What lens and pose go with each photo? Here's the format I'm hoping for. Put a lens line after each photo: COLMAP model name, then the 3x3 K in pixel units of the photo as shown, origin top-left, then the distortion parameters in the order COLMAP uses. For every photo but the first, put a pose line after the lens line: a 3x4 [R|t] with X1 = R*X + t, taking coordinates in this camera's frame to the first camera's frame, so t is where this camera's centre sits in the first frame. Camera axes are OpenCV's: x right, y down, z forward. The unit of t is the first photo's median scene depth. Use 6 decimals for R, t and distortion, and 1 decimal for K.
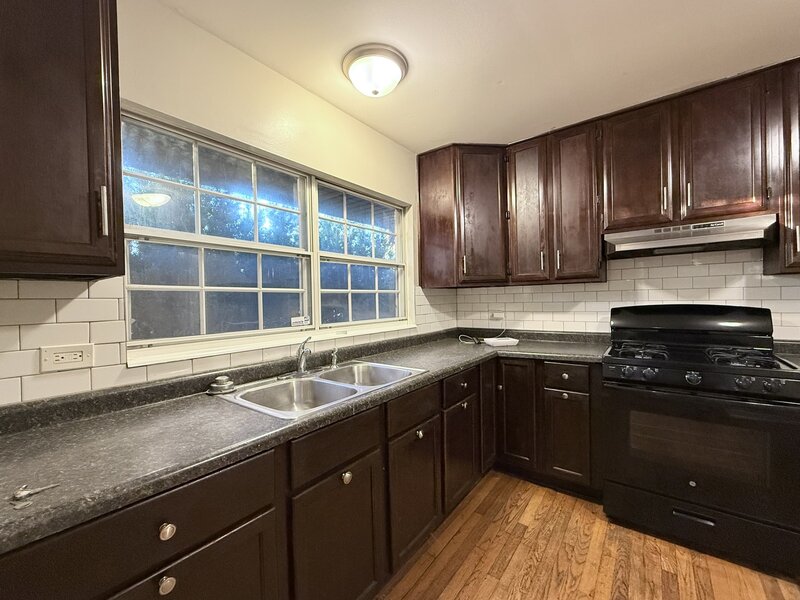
lens RADIAL K [[338.6, 0, 400.0], [0, 338.6, 300.0], [0, 0, 1]] dist [0.001451, 0.000511]
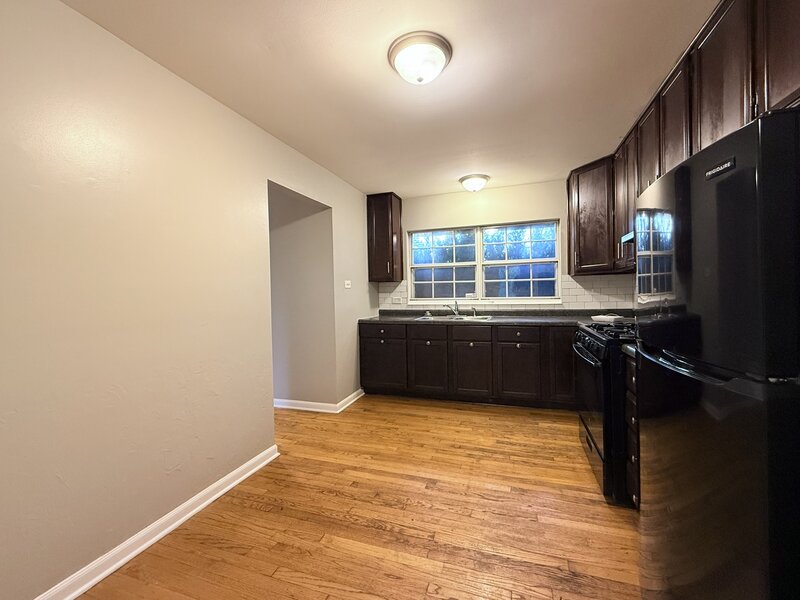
lens RADIAL K [[328.6, 0, 401.1], [0, 328.6, 297.5], [0, 0, 1]] dist [-0.000746, -0.000066]
pose [[0.312237, 0.028933, -0.949564, 1.647301], [0.007062, 0.999438, 0.032775, 0.003481], [0.949978, -0.016939, 0.311857, -0.104381]]
